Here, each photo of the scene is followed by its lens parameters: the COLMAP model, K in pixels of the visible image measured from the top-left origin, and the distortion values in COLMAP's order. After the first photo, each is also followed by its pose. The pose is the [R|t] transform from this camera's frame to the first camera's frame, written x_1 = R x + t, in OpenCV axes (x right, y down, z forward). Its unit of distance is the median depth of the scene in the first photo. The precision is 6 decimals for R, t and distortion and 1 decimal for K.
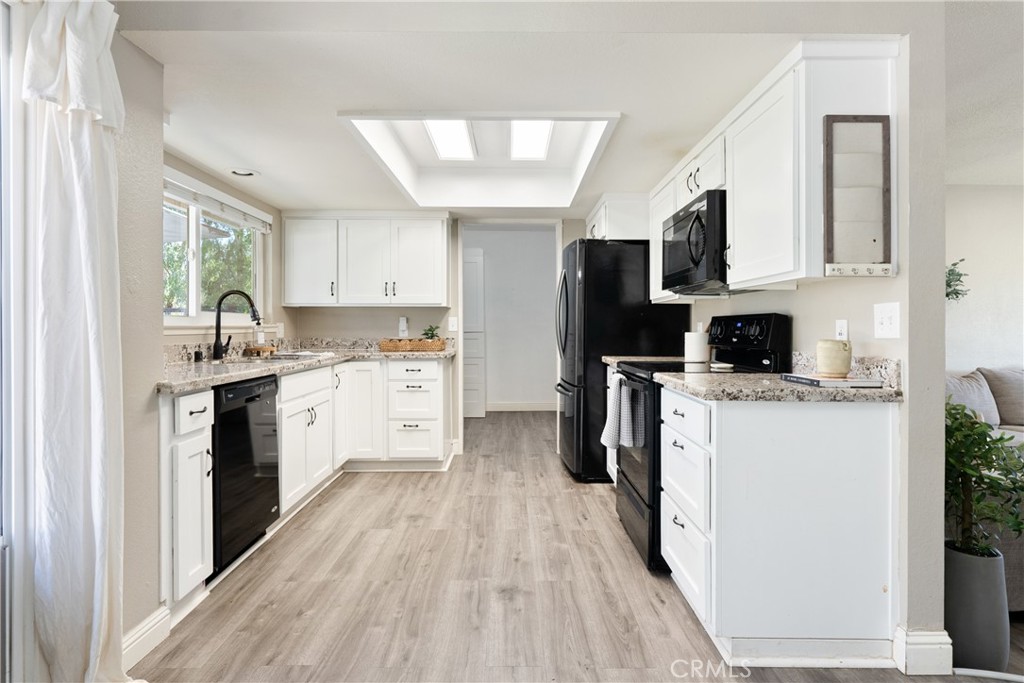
lens RADIAL K [[594.1, 0, 510.7], [0, 594.1, 309.9], [0, 0, 1]] dist [0.001621, 0.000098]
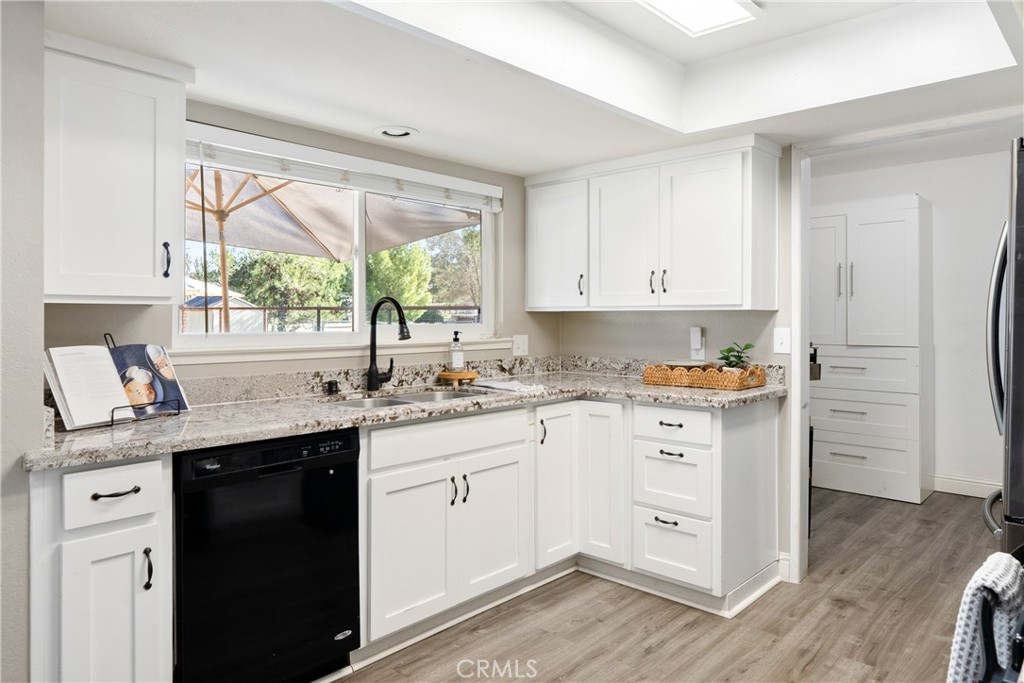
lens RADIAL K [[666.6, 0, 510.6], [0, 666.6, 310.6], [0, 0, 1]] dist [-0.002817, 0.000524]
pose [[0.705187, -0.006884, -0.708988, 0.182159], [0.024037, 0.999610, 0.014202, -0.020262], [0.708614, -0.027057, 0.705077, 0.445015]]
